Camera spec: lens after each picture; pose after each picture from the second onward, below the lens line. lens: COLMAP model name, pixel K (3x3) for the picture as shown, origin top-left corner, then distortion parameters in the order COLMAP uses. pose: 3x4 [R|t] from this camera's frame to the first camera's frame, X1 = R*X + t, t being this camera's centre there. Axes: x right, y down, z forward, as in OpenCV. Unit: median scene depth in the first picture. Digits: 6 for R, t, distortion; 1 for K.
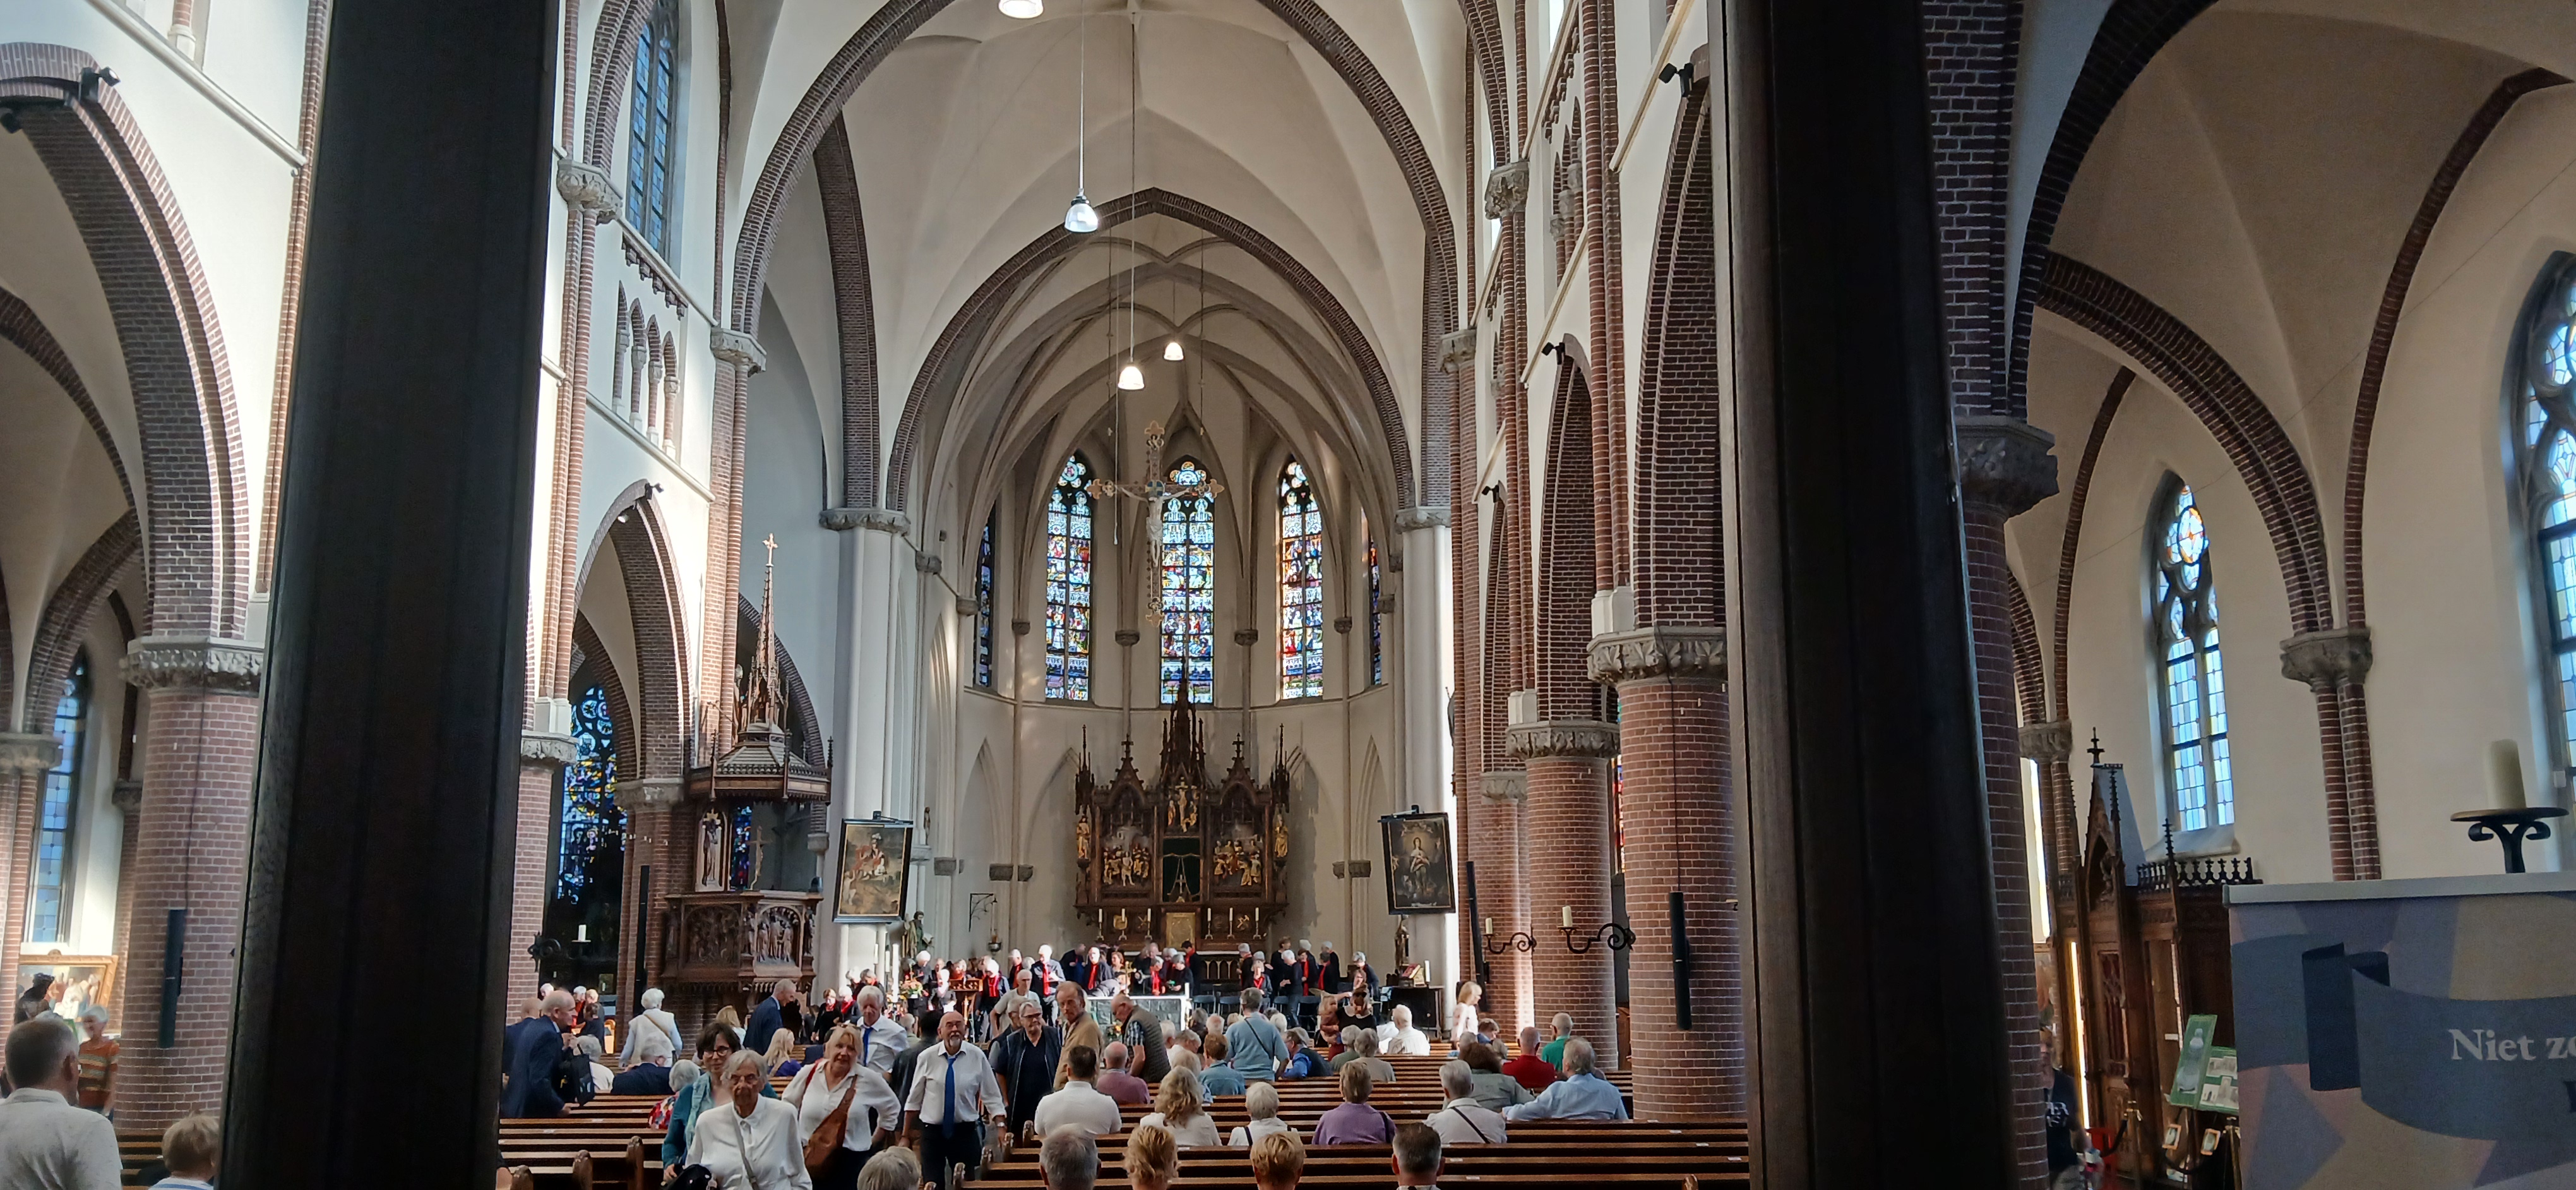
lens RADIAL K [[1963.0, 0, 1288.0], [0, 1963.0, 595.0], [0, 0, 1]] dist [0.172446, -0.426928]
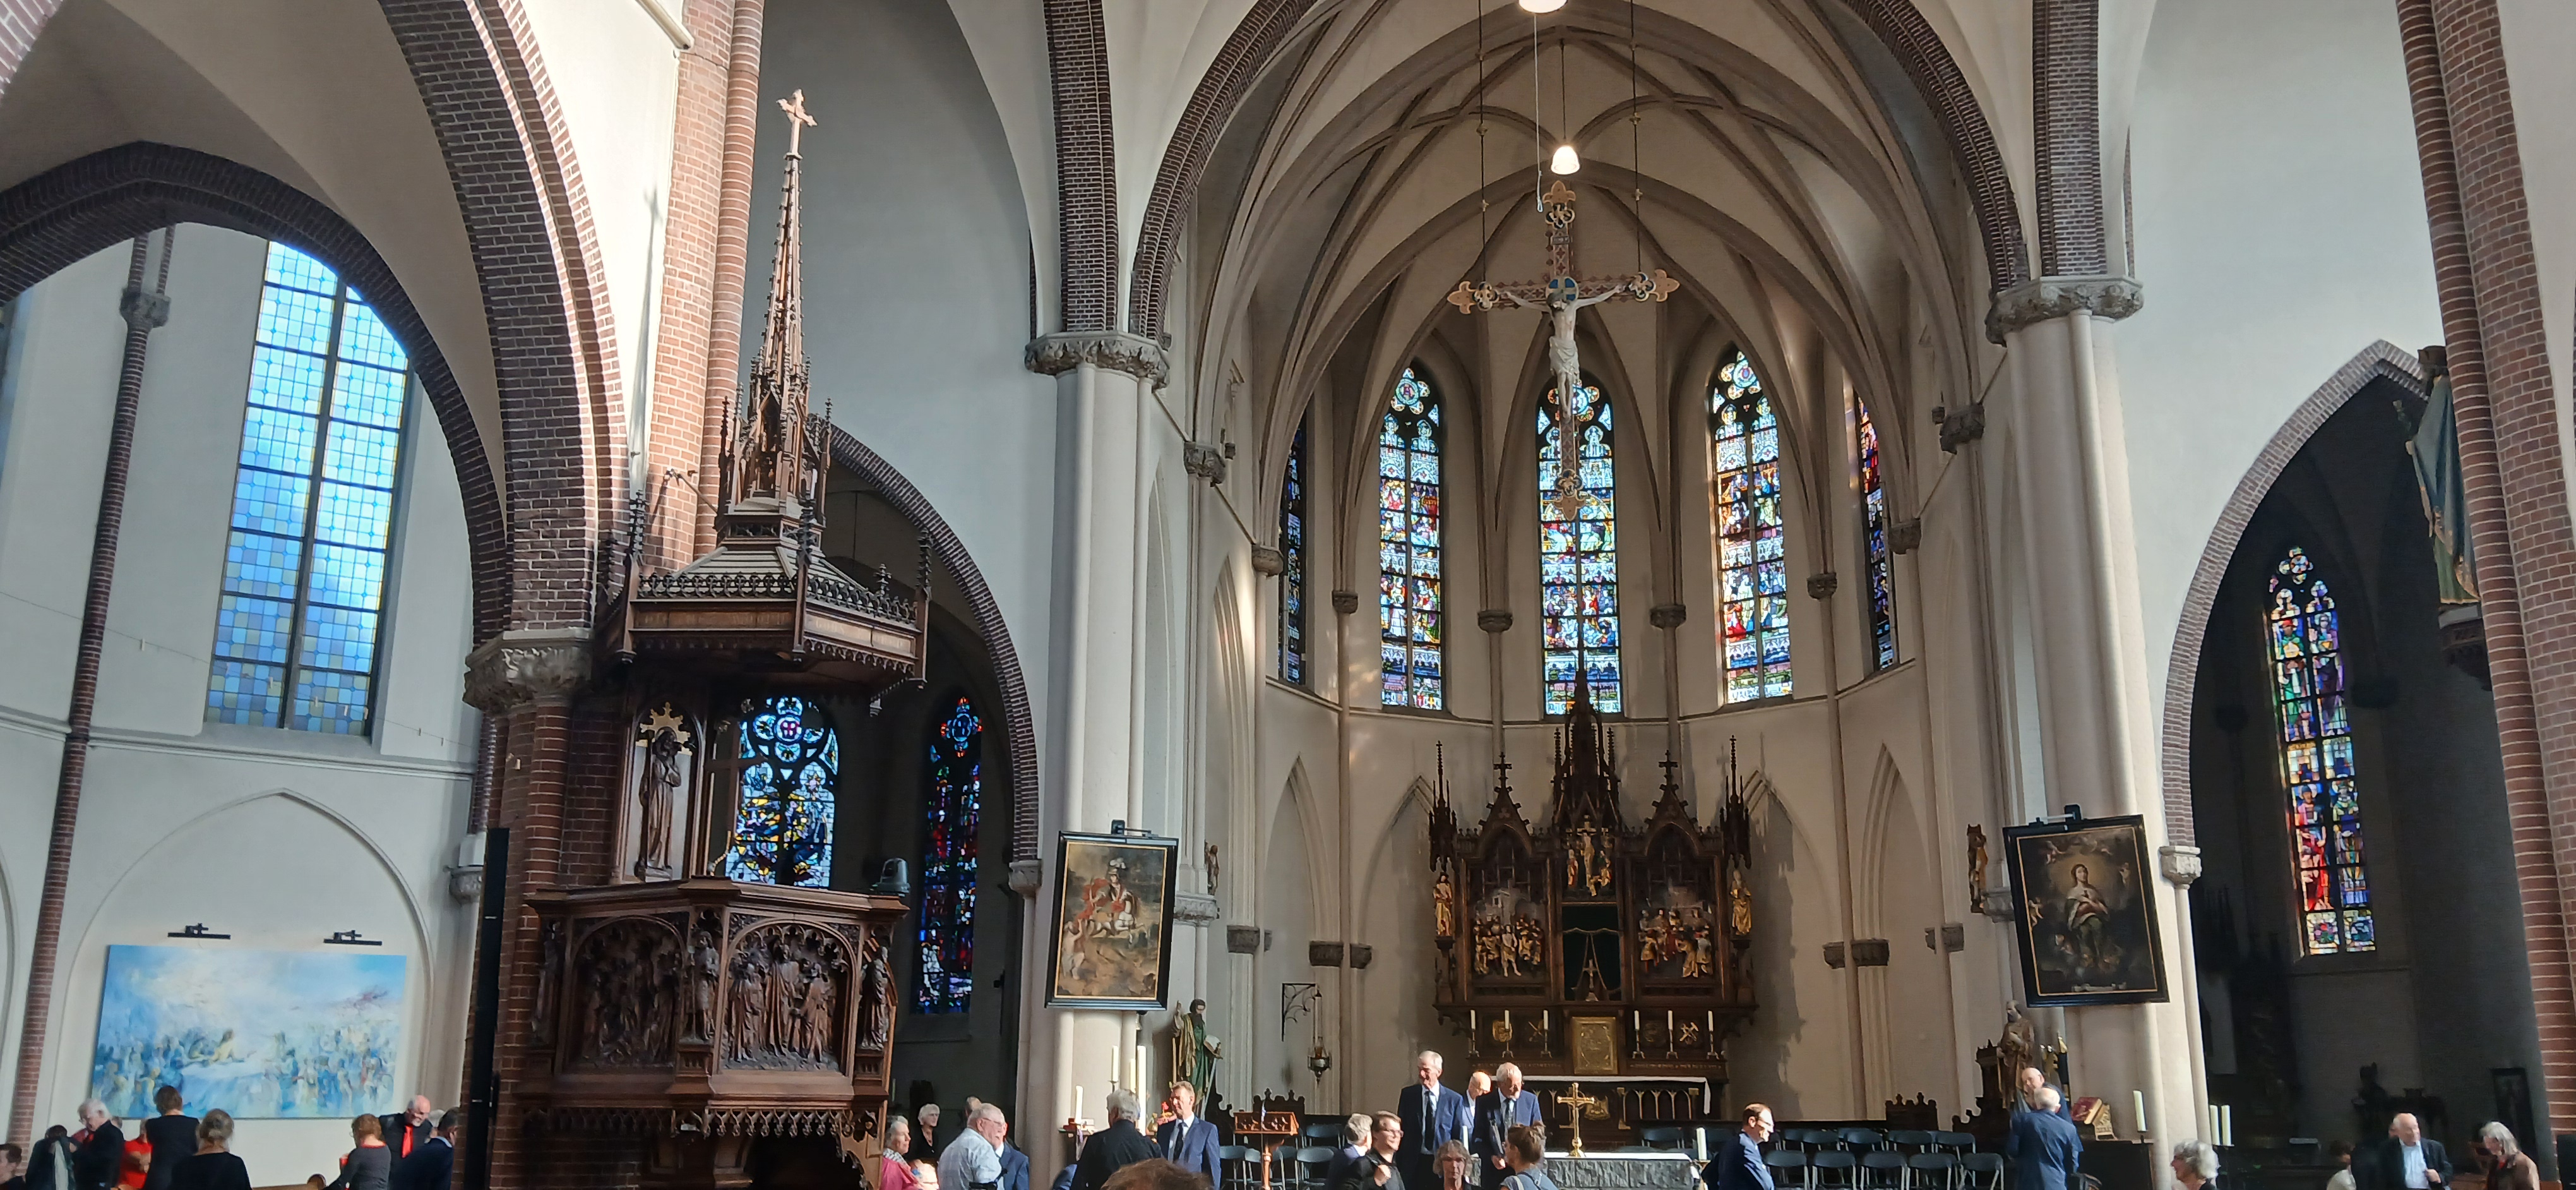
lens RADIAL K [[1963.0, 0, 1288.0], [0, 1963.0, 595.0], [0, 0, 1]] dist [0.172446, -0.426928]
pose [[0.986836, -0.031183, -0.158690, -0.044625], [0.020833, 0.997571, -0.066475, 0.059781], [0.160377, 0.062294, 0.985088, 0.307072]]
